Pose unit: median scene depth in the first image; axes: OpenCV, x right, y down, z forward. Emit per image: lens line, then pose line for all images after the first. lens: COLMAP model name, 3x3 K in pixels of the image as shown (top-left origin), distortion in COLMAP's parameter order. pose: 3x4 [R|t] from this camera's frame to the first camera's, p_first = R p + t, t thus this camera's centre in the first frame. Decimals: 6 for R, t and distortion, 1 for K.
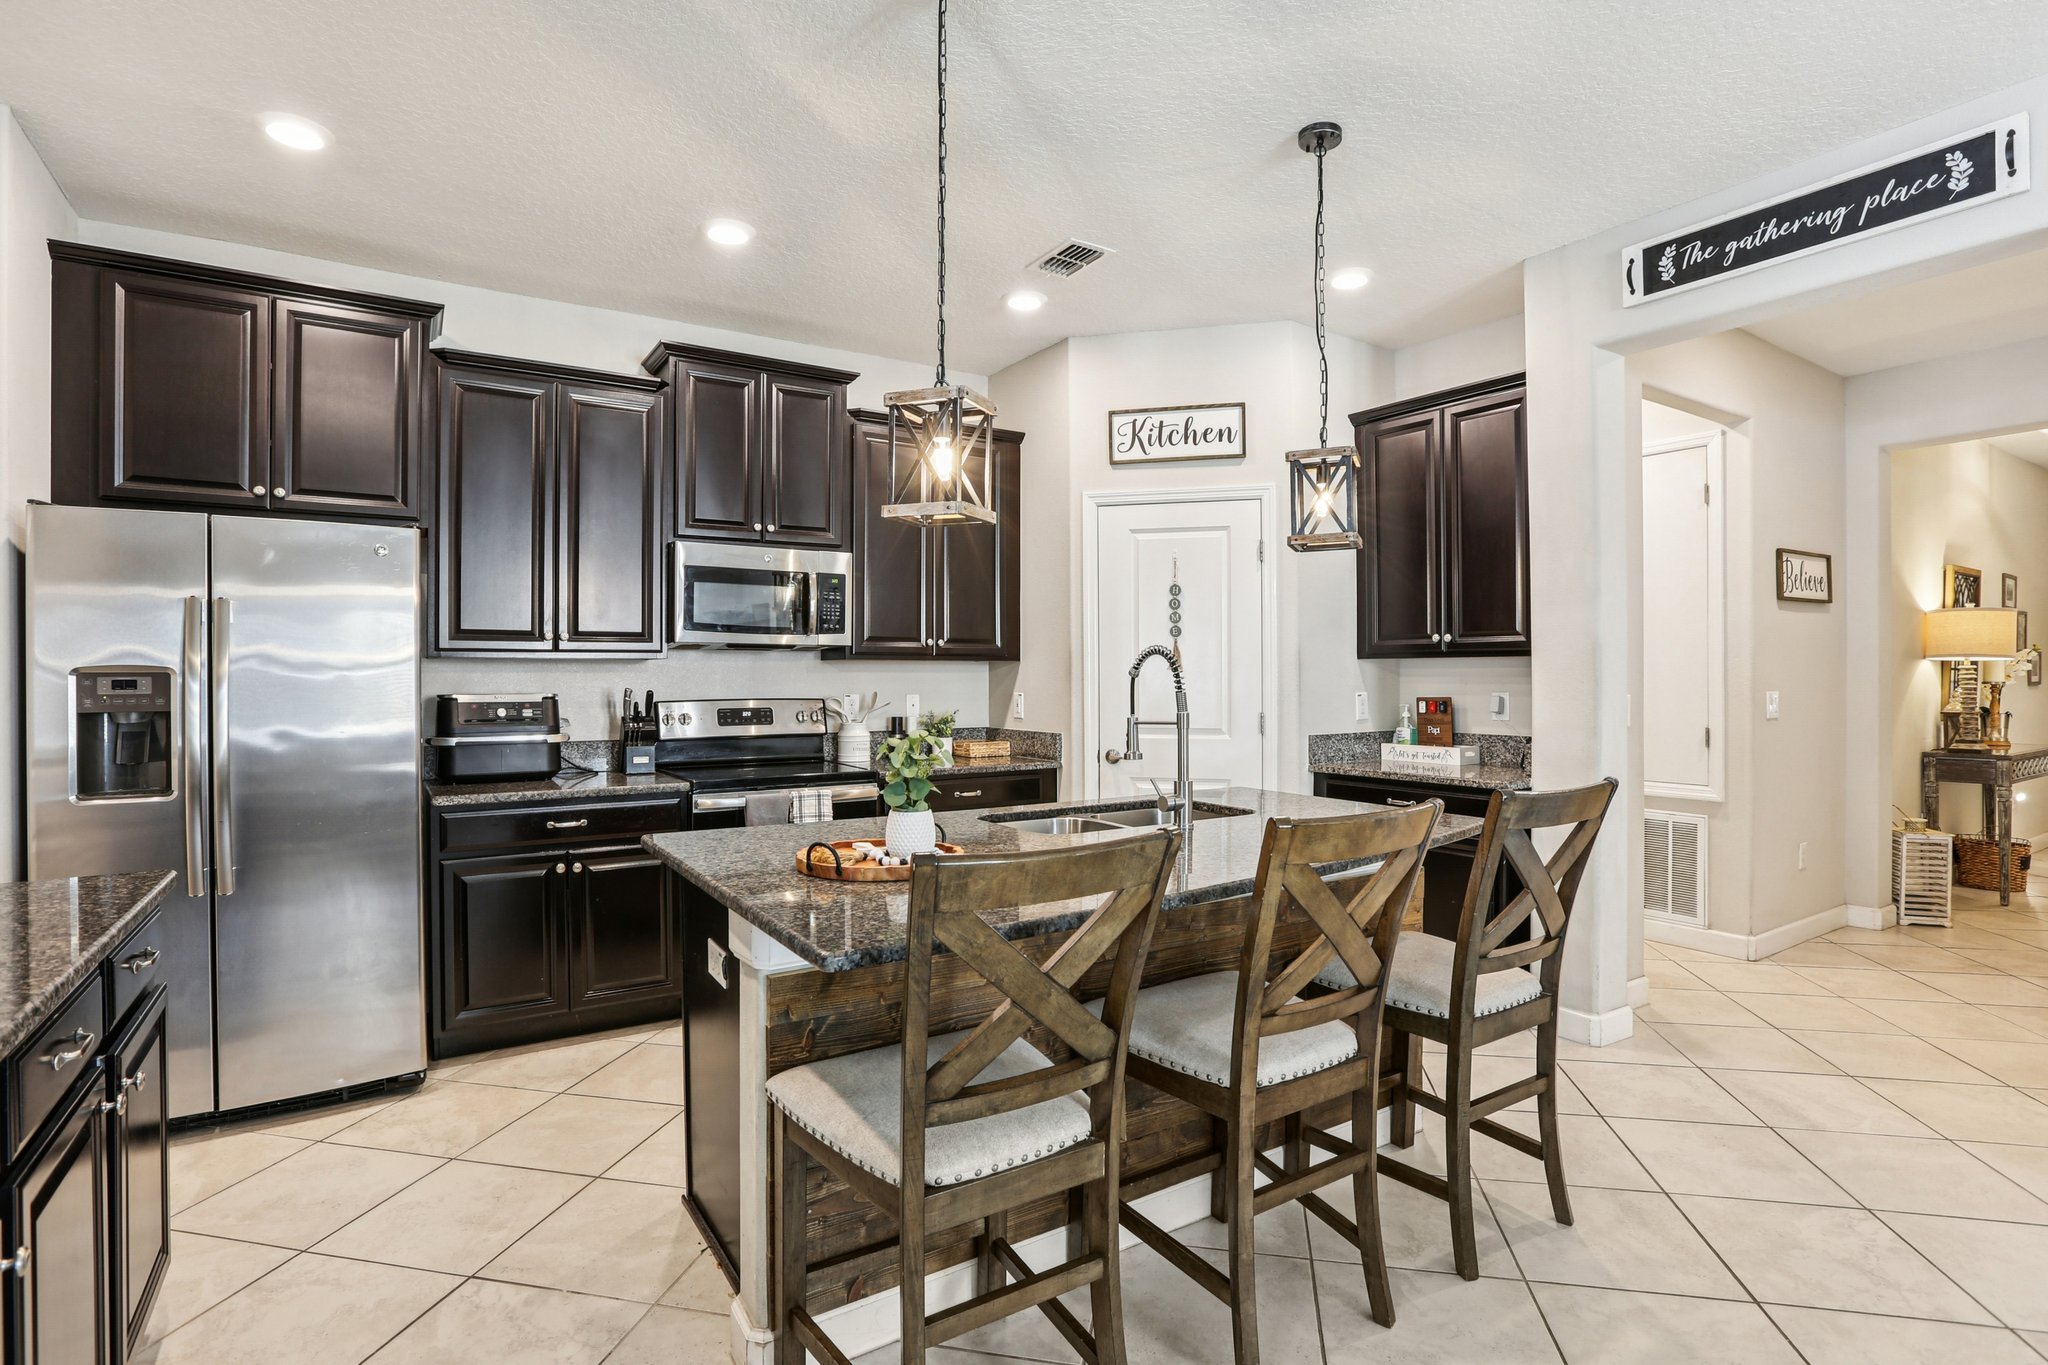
lens RADIAL K [[1033.7, 0, 1029.9], [0, 1033.7, 672.2], [0, 0, 1]] dist [-0.045742, 0.018438]
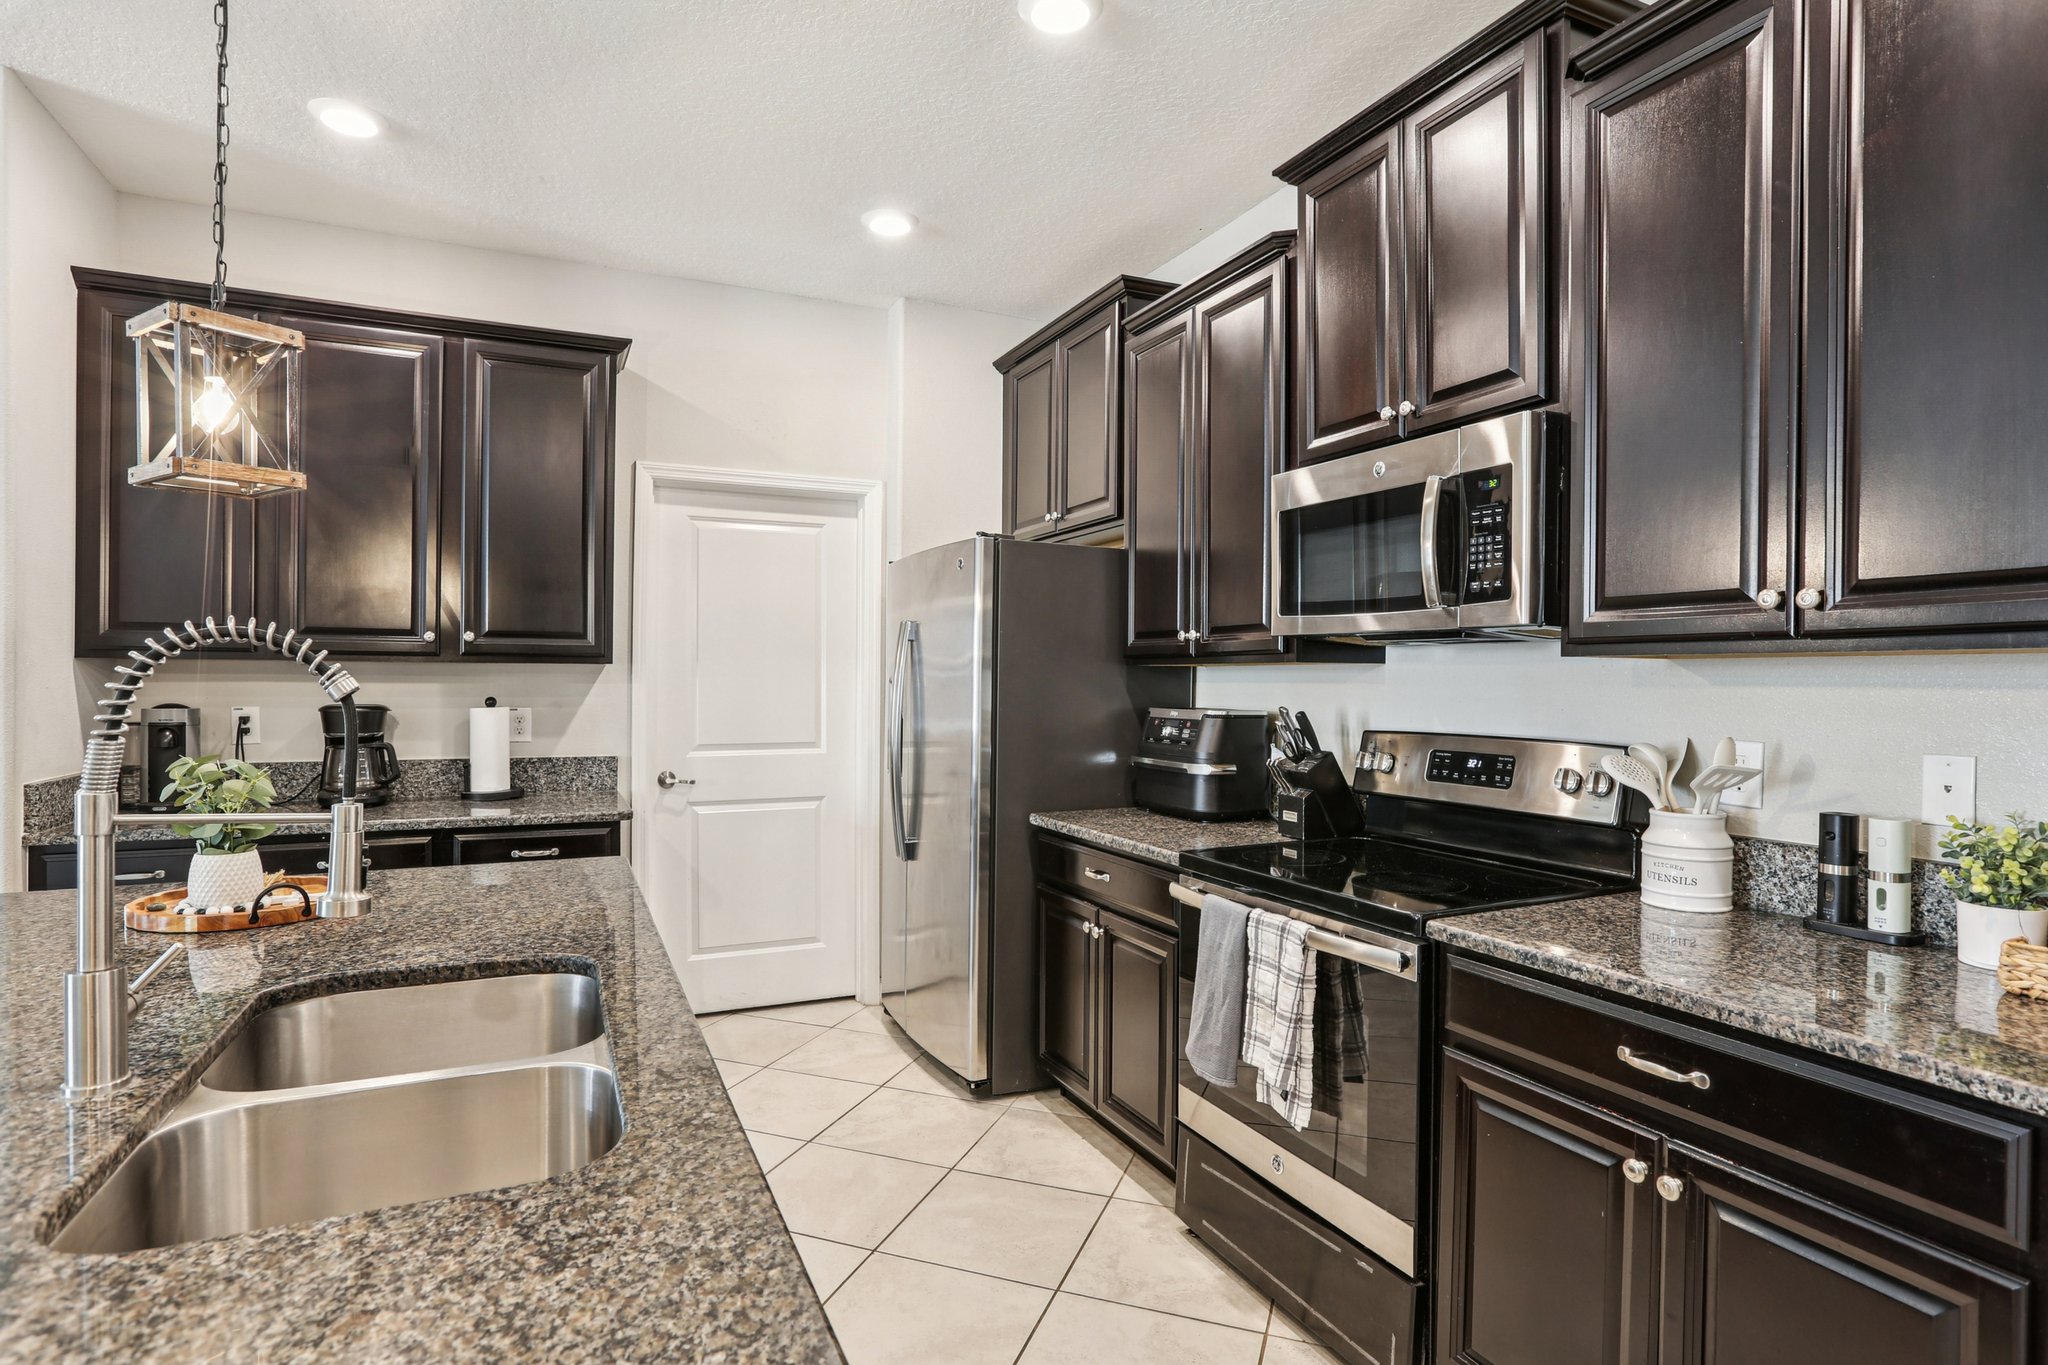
lens RADIAL K [[1033.7, 0, 1022.0], [0, 1033.7, 681.3], [0, 0, 1]] dist [-0.045742, 0.018438]
pose [[-0.147365, 0.001644, -0.989081, 0.295158], [-0.003756, 0.999990, 0.002222, -0.002137], [0.989075, 0.004042, -0.147357, 0.896533]]
